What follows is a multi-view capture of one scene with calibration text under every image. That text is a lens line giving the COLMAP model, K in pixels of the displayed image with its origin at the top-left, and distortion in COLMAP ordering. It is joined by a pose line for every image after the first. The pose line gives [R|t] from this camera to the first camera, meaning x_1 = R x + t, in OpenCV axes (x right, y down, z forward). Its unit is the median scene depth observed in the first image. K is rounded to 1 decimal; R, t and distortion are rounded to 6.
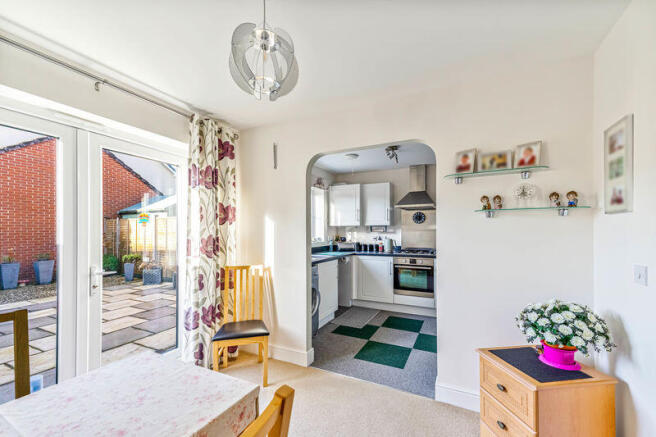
lens RADIAL K [[270.1, 0, 339.3], [0, 270.1, 224.7], [0, 0, 1]] dist [-0.000318, -0.000154]
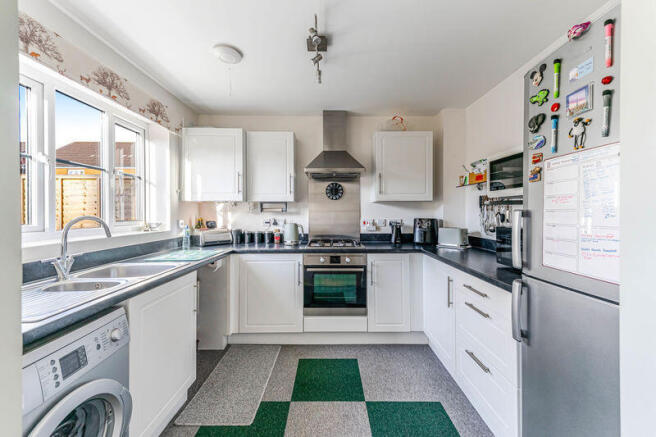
lens RADIAL K [[256.1, 0, 330.7], [0, 256.1, 213.1], [0, 0, 1]] dist [0.010755, -0.000025]
pose [[0.901551, 0.001494, 0.432670, 0.009381], [-0.011794, 0.999707, 0.021123, 0.016104], [-0.432512, -0.024147, 0.901305, 0.440391]]
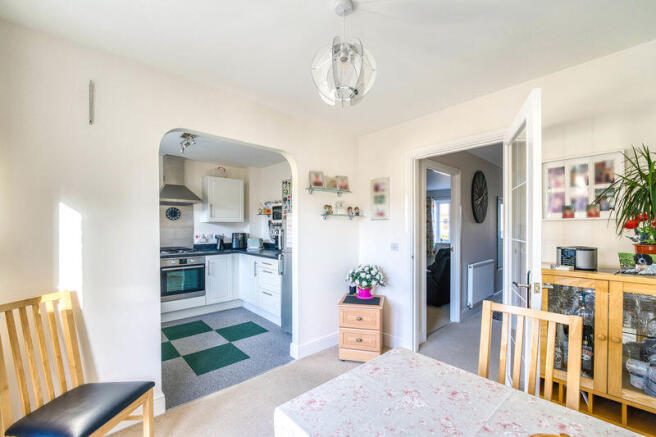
lens RADIAL K [[270.1, 0, 327.9], [0, 270.1, 224.1], [0, 0, 1]] dist [-0.000318, -0.000154]
pose [[0.375680, 0.013016, 0.926658, -0.363242], [-0.021220, 0.999760, -0.005439, 0.003320], [-0.926506, -0.017620, 0.375866, 0.181960]]
